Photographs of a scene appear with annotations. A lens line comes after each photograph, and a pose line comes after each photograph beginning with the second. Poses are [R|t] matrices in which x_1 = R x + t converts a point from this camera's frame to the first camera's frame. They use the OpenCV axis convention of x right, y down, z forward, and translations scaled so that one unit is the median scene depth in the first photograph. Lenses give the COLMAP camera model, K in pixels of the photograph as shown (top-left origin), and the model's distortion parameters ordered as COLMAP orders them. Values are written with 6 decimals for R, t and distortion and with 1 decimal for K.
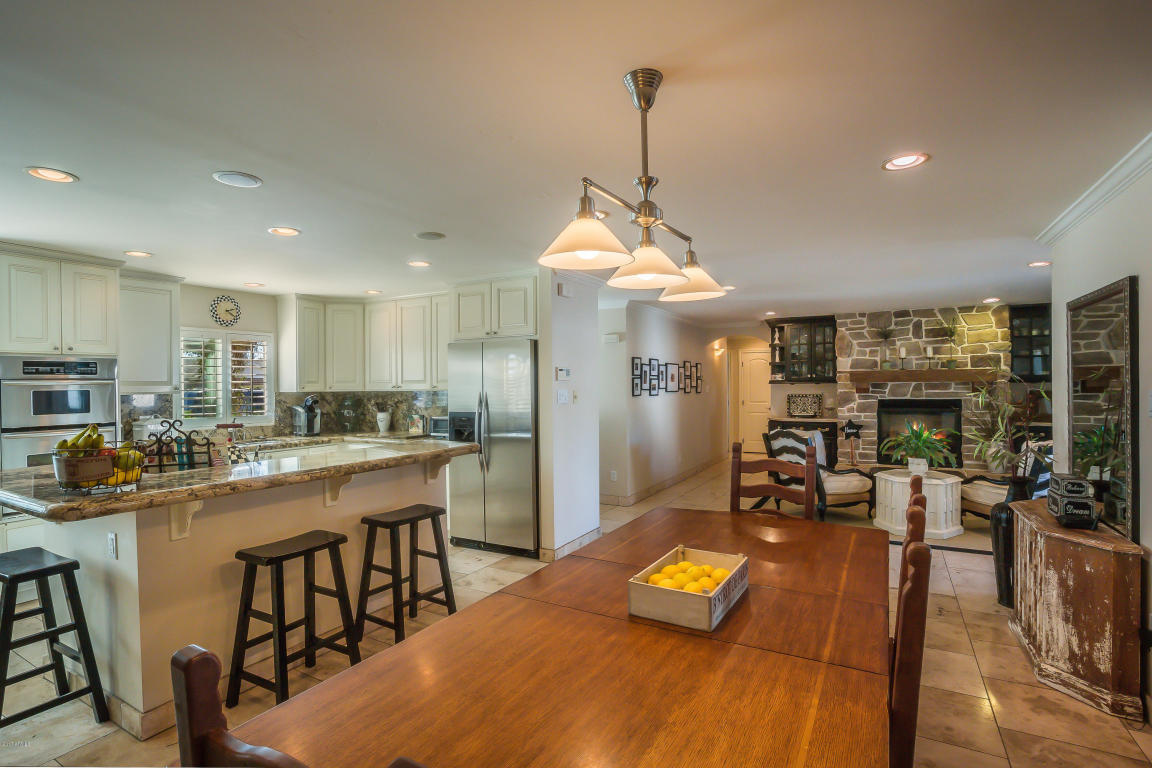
lens RADIAL K [[568.6, 0, 537.8], [0, 568.6, 375.9], [0, 0, 1]] dist [-0.000670, 0.000344]
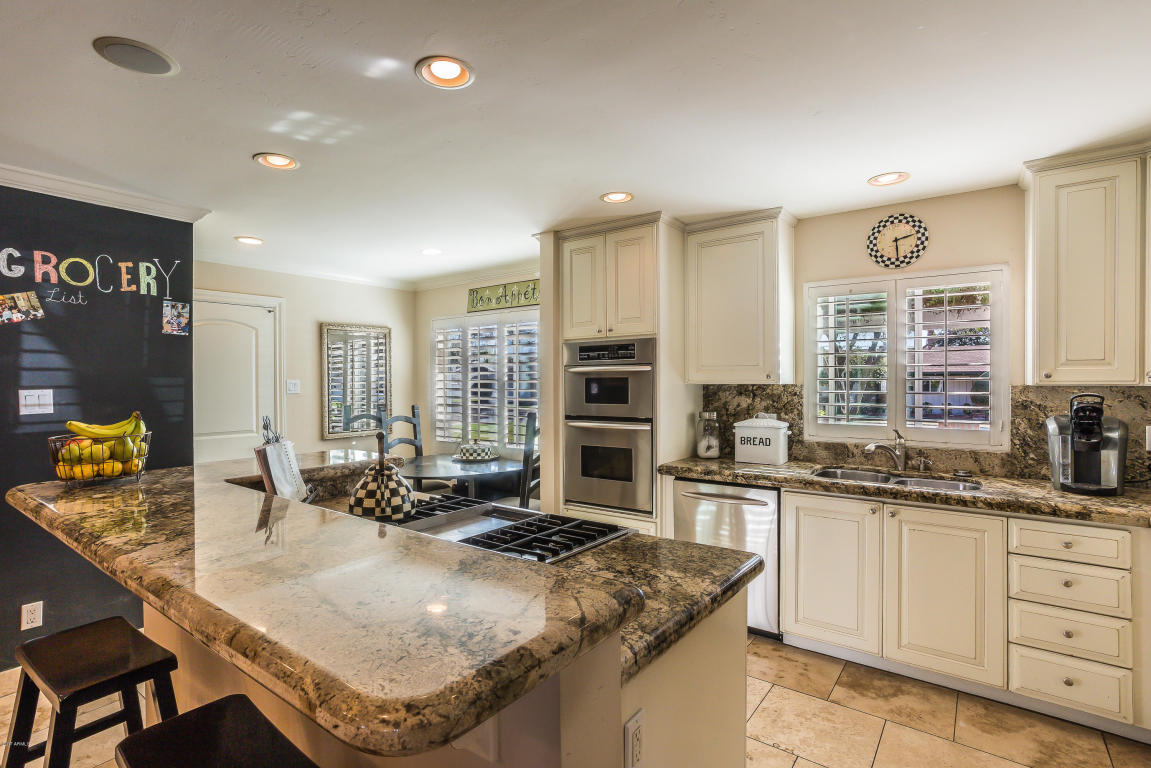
lens RADIAL K [[568.1, 0, 569.1], [0, 568.1, 379.8], [0, 0, 1]] dist [-0.000670, 0.000344]
pose [[-0.068261, 0.009513, -0.997622, 0.039830], [0.017360, 0.999814, 0.008346, 0.013826], [0.997516, -0.016749, -0.068414, 0.662723]]
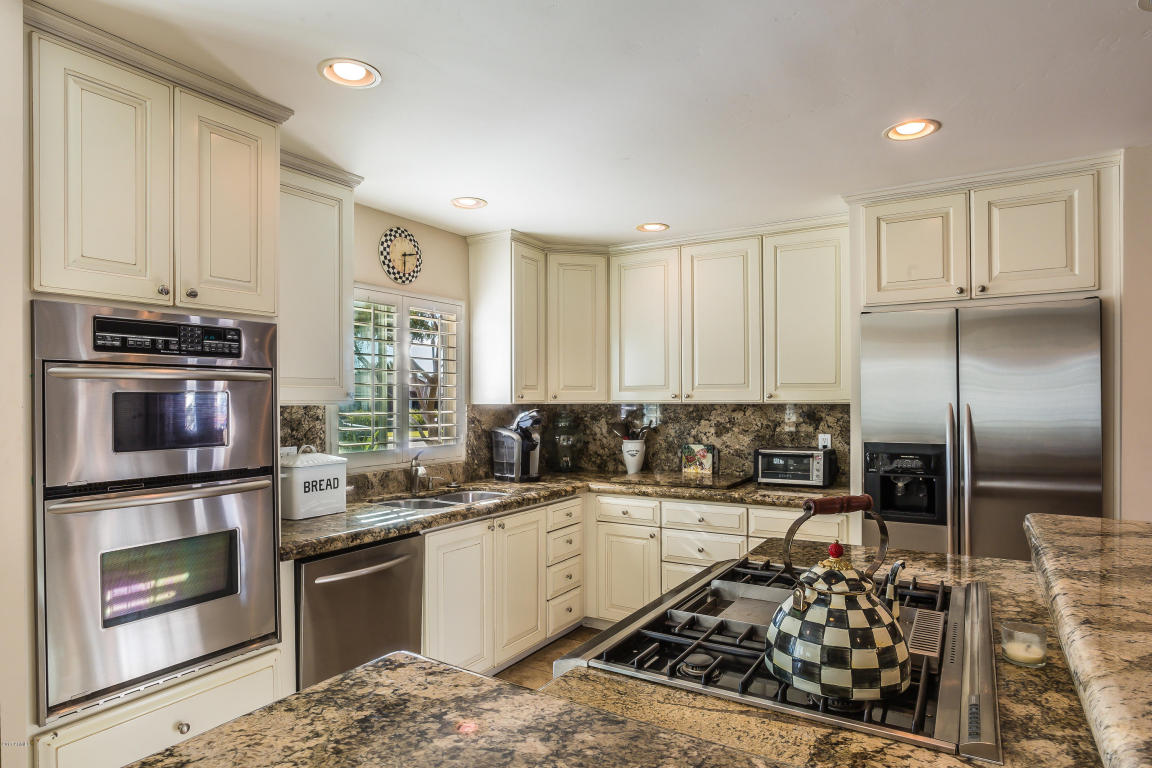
lens RADIAL K [[658.1, 0, 573.3], [0, 658.1, 392.2], [0, 0, 1]] dist [-0.007265, 0.000427]
pose [[0.999946, 0.007015, 0.007608, -0.361539], [-0.007035, 0.999972, 0.002555, 0.014331], [-0.007590, -0.002608, 0.999968, 0.340133]]
